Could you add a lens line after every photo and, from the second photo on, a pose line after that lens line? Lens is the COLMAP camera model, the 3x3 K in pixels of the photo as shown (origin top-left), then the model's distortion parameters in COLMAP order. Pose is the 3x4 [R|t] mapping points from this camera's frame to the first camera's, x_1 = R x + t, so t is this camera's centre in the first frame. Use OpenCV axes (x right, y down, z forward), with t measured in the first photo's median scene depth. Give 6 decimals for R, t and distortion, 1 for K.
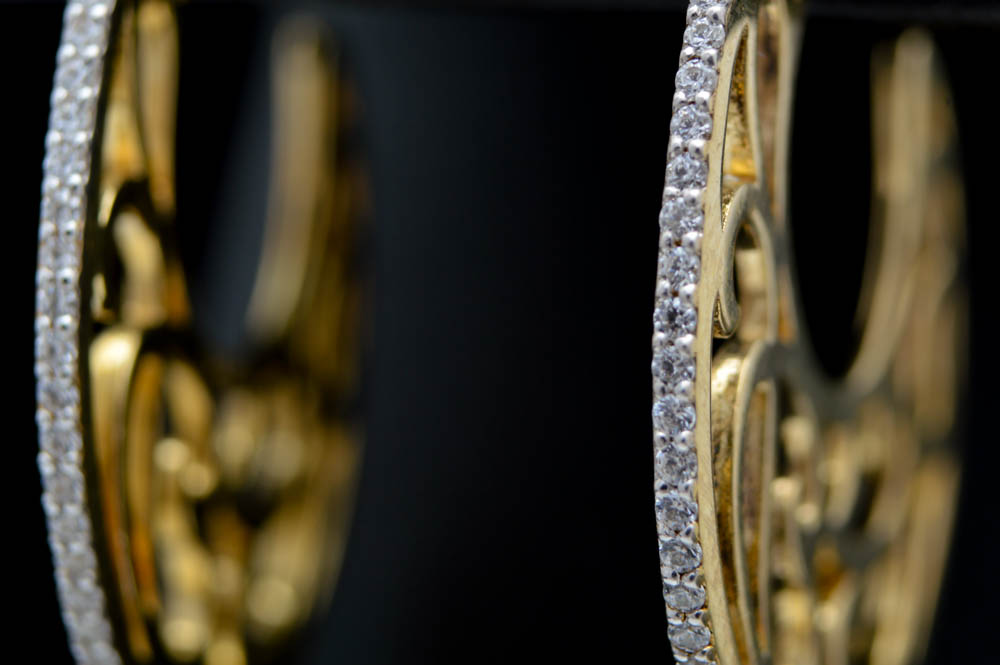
lens RADIAL K [[2471.3, 0, 500.0], [0, 2471.3, 332.5], [0, 0, 1]] dist [0.053448, 0.407493]
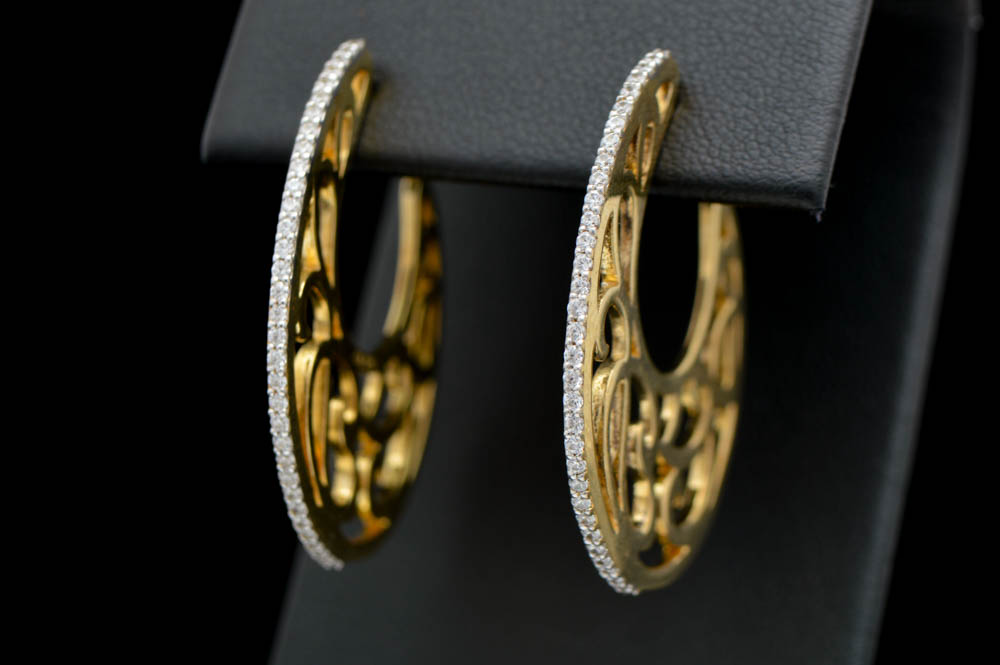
lens RADIAL K [[2471.3, 0, 500.0], [0, 2471.3, 332.5], [0, 0, 1]] dist [0.053448, 0.407493]
pose [[0.998480, 0.019654, -0.051501, 0.111759], [-0.012706, 0.991177, 0.131932, -0.288975], [0.053639, -0.131077, 0.989920, -1.024372]]
